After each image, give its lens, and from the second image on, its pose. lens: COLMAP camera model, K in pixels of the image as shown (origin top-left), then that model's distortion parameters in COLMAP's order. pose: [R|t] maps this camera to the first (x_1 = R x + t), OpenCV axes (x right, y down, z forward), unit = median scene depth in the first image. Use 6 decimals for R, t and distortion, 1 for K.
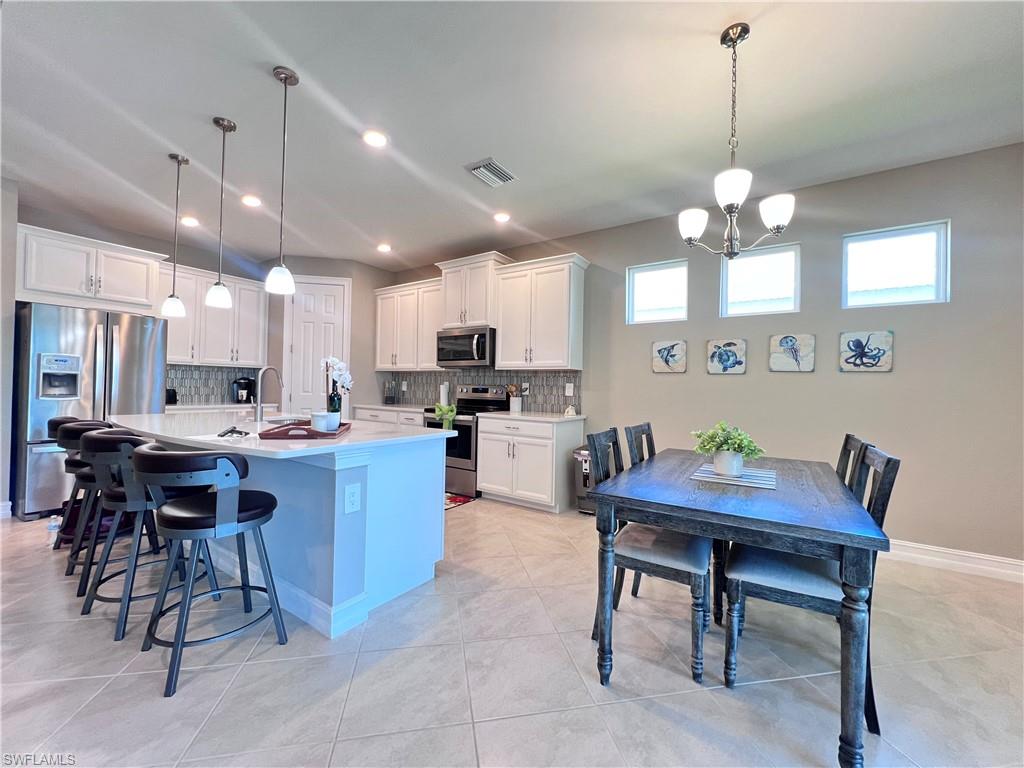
lens RADIAL K [[417.4, 0, 512.0], [0, 417.4, 384.0], [0, 0, 1]] dist [-0.003493, 0.000018]
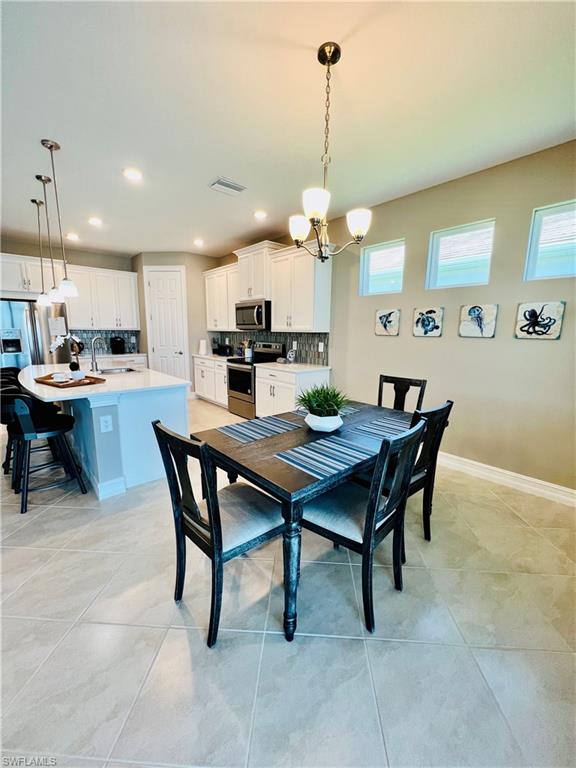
lens RADIAL K [[313.0, 0, 288.0], [0, 313.0, 384.0], [0, 0, 1]] dist [-0.003493, 0.000018]
pose [[0.969071, 0.032533, -0.244627, 0.289831], [0.009934, 0.985327, 0.170390, -0.042521], [0.246581, -0.167551, 0.954528, 0.003061]]
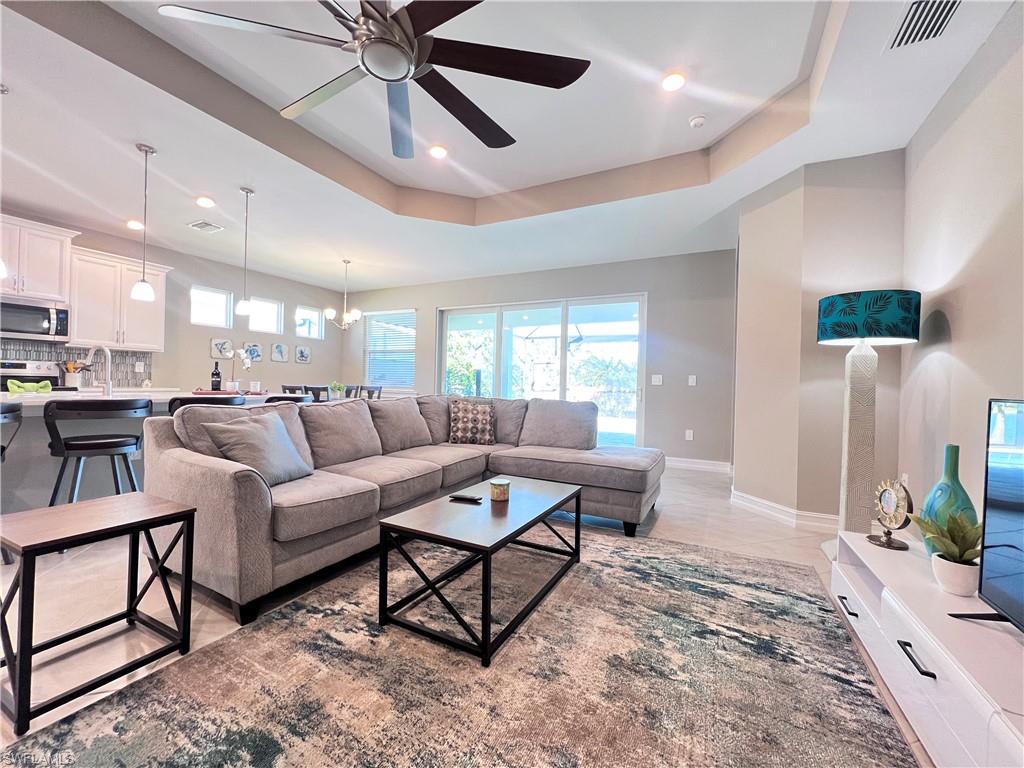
lens RADIAL K [[417.4, 0, 512.0], [0, 417.4, 384.0], [0, 0, 1]] dist [-0.003493, 0.000018]
pose [[-0.123803, -0.028113, 0.991909, -1.265636], [-0.037505, 0.999017, 0.023633, -0.007174], [-0.991598, -0.034276, -0.124736, 0.049723]]
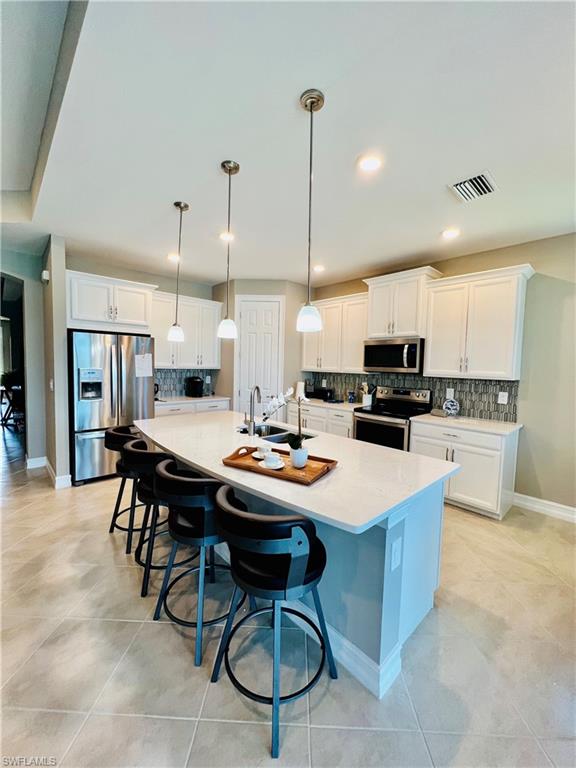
lens RADIAL K [[313.0, 0, 288.0], [0, 313.0, 384.0], [0, 0, 1]] dist [-0.003493, 0.000018]
pose [[0.975582, 0.018035, -0.218896, -0.220068], [-0.003446, 0.997757, 0.066847, -0.072938], [0.219611, -0.064461, 0.973456, 0.129569]]
